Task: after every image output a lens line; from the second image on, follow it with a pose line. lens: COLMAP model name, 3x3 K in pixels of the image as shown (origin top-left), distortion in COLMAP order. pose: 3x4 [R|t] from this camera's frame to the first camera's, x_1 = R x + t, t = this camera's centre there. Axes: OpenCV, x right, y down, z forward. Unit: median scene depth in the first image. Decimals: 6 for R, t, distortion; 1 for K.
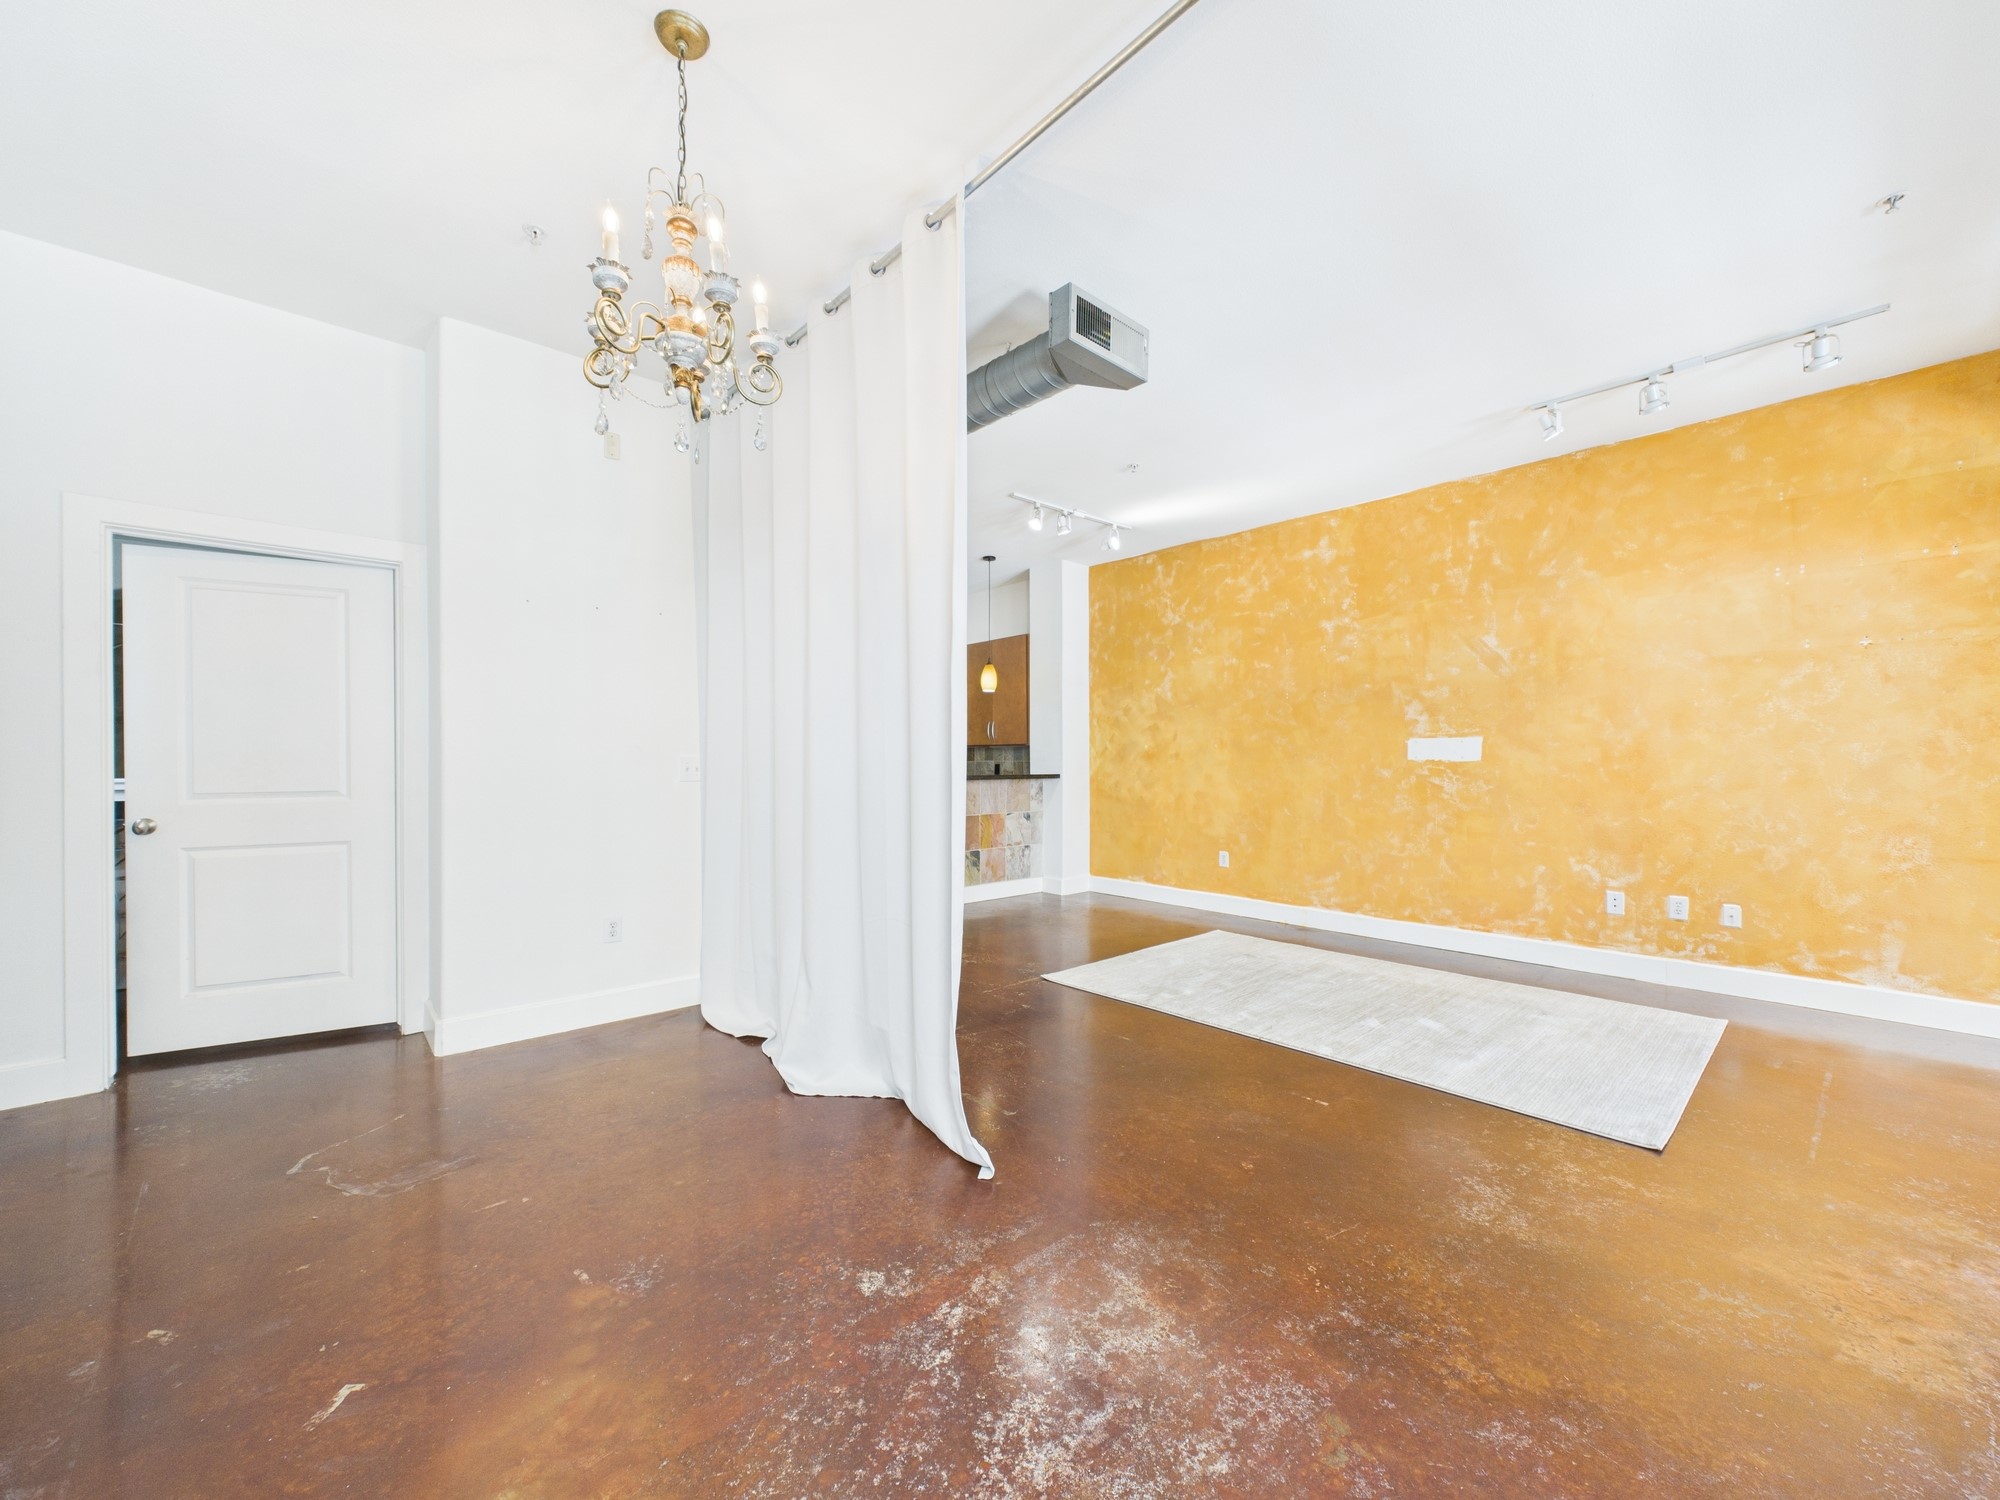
lens RADIAL K [[803.5, 0, 1006.2], [0, 803.5, 763.5], [0, 0, 1]] dist [0.002882, -0.000355]
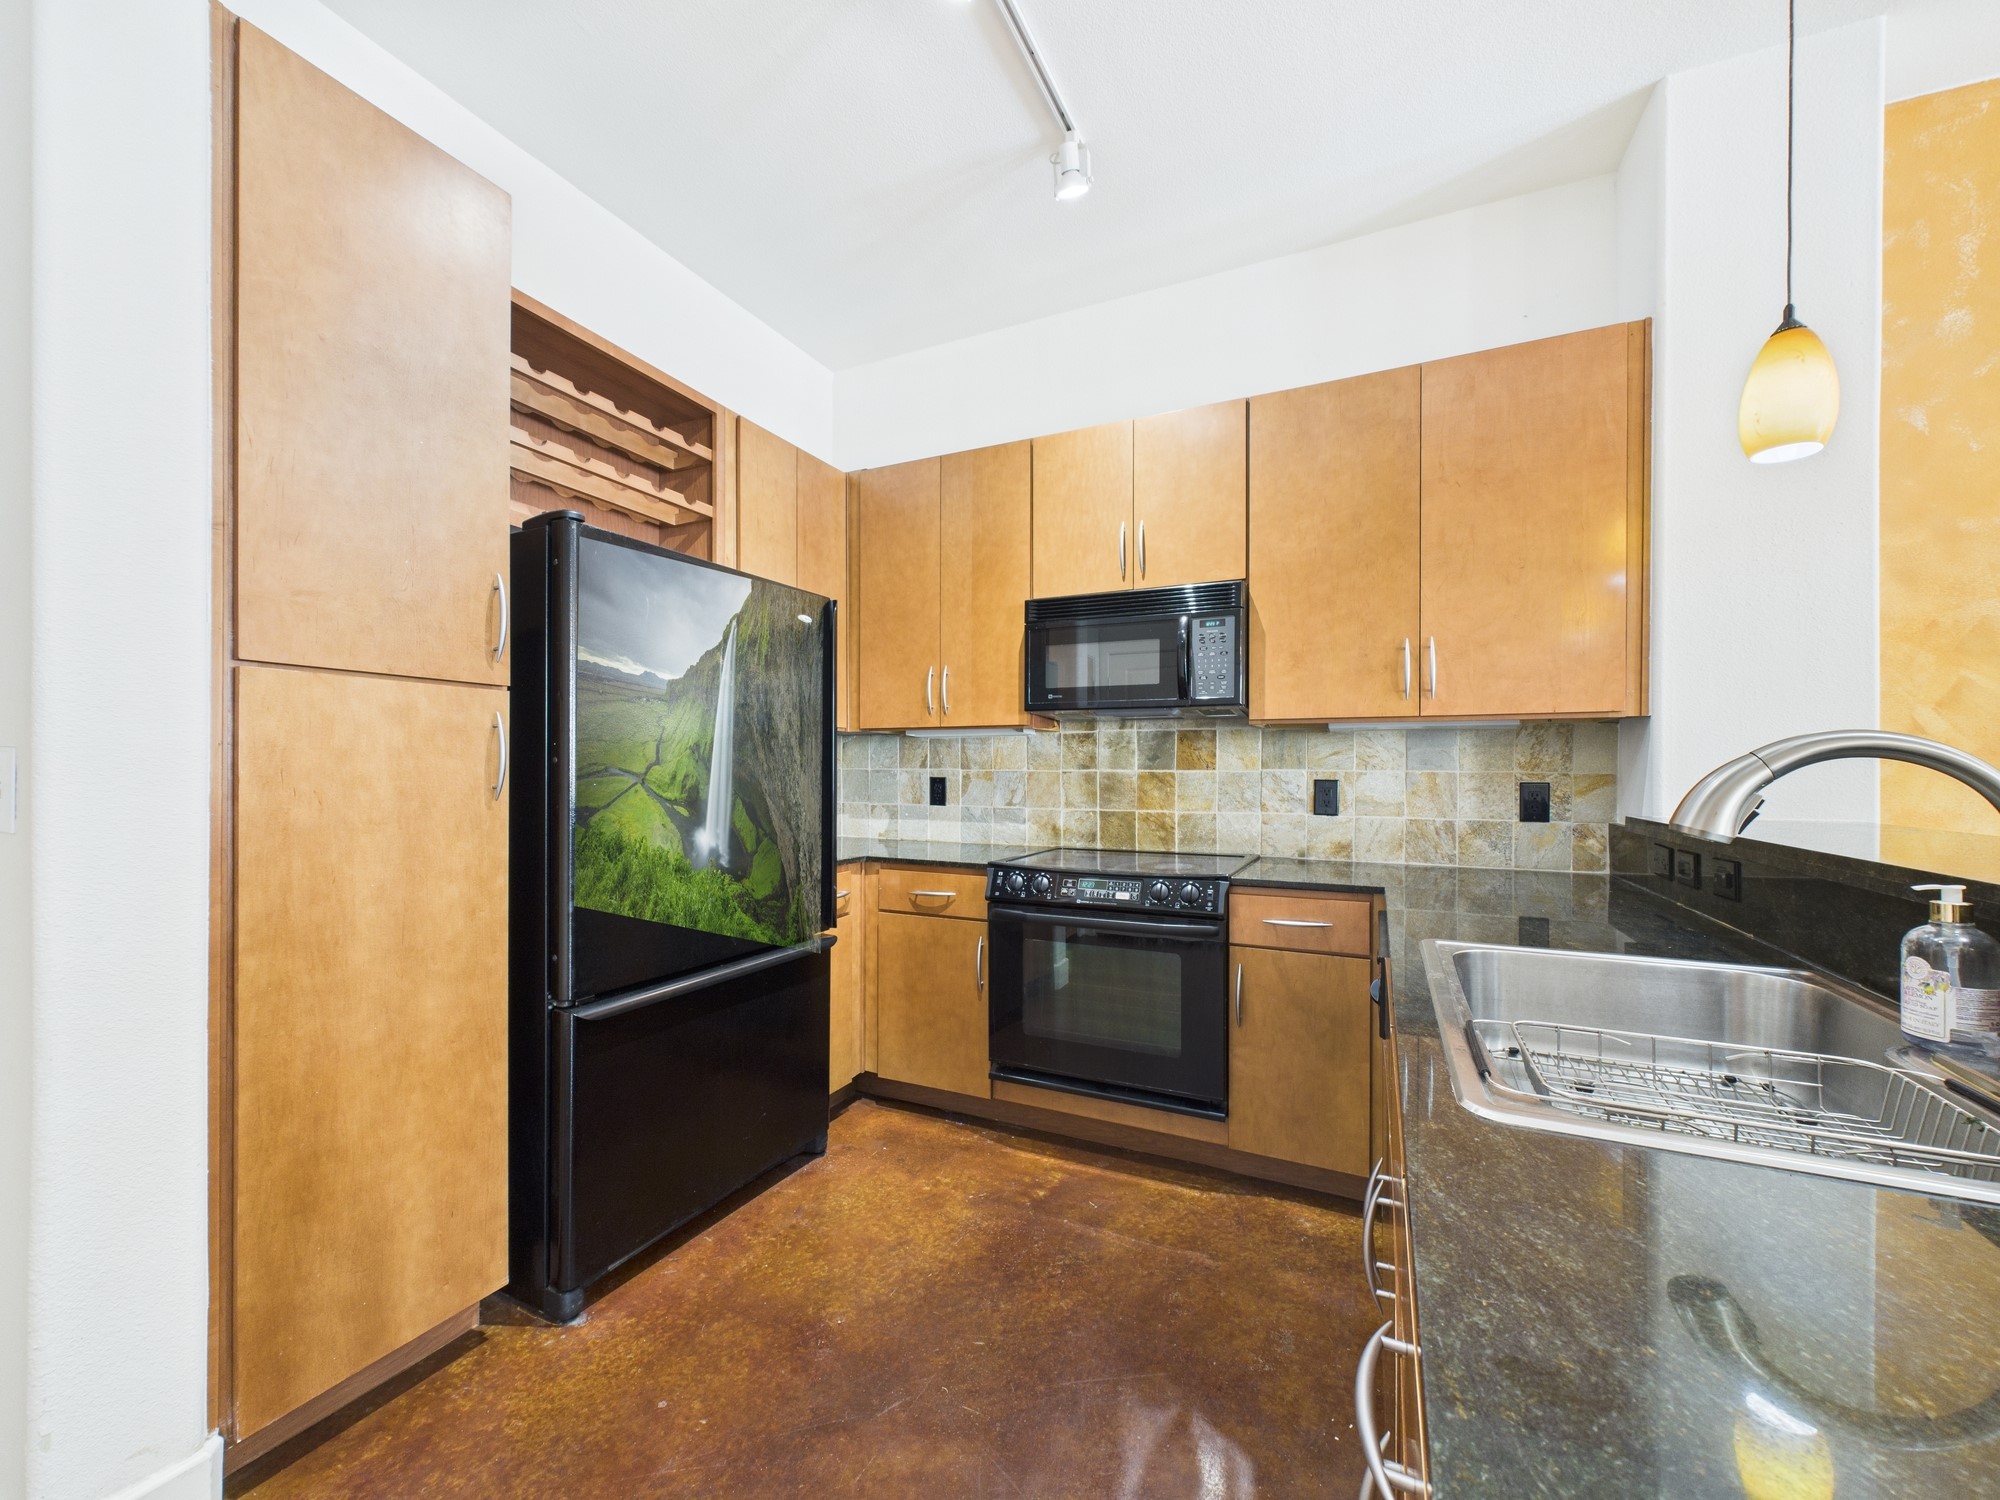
lens RADIAL K [[803.5, 0, 1004.7], [0, 803.5, 769.8], [0, 0, 1]] dist [0.002882, -0.000355]
pose [[0.926011, 0.003412, 0.377481, -0.412252], [-0.003394, 0.999994, -0.000711, -0.004417], [-0.377481, -0.000623, 0.926017, 1.192314]]
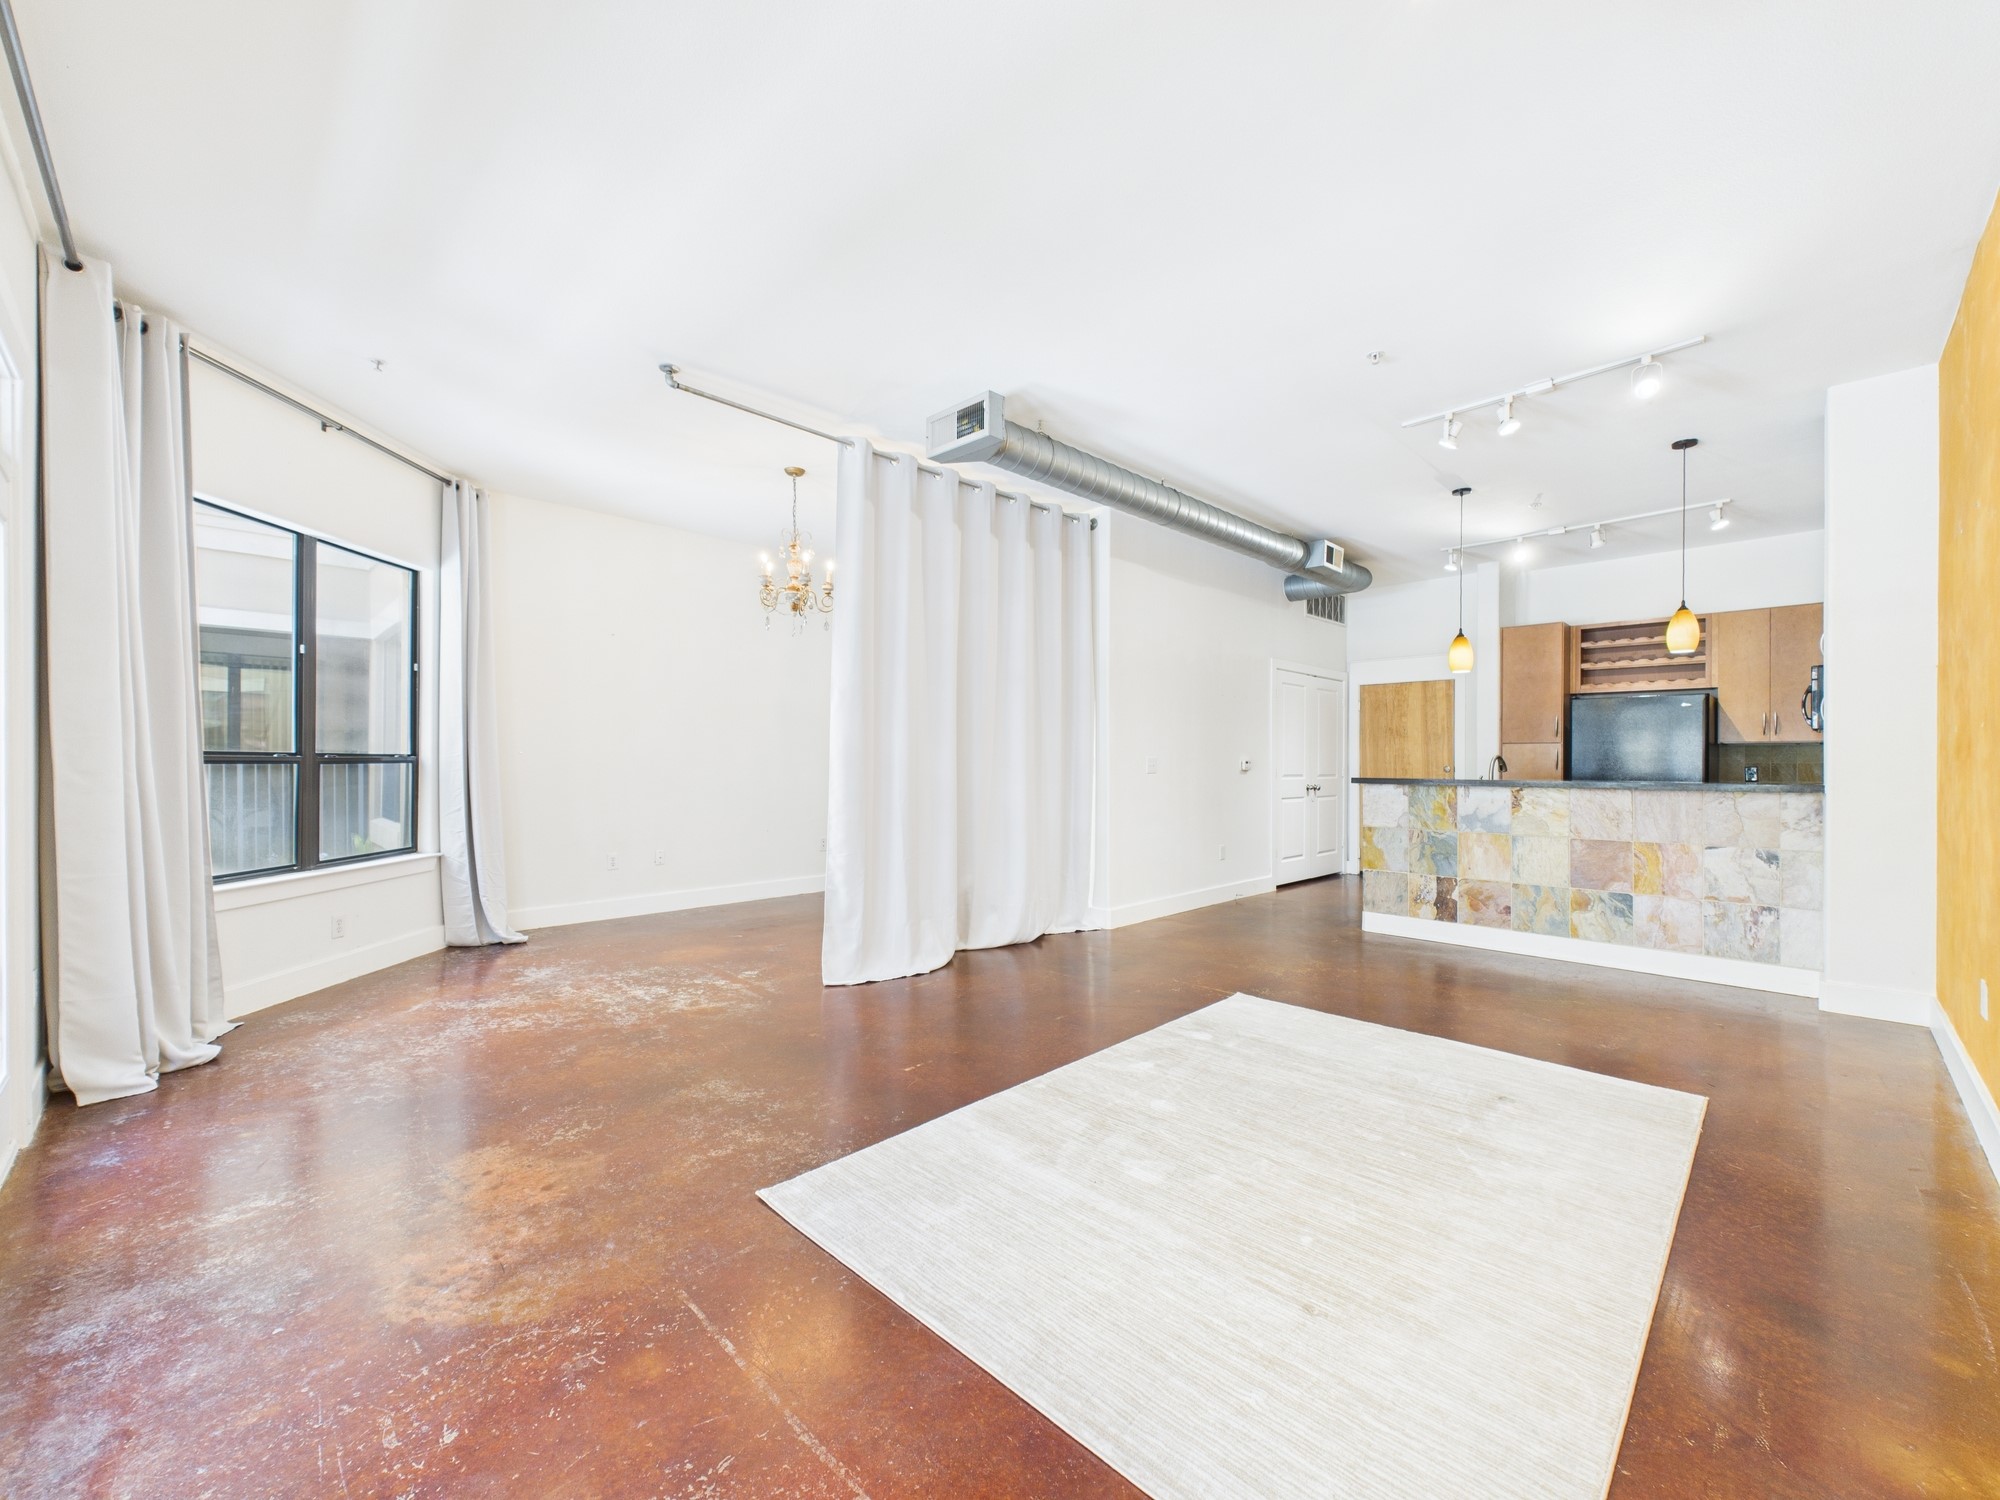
lens RADIAL K [[803.5, 0, 996.1], [0, 803.5, 754.2], [0, 0, 1]] dist [0.002882, -0.000355]
pose [[0.036473, -0.010265, -0.999282, 0.814199], [-0.005513, 0.999930, -0.010473, 0.001163], [0.999319, 0.005891, 0.036414, 0.583800]]
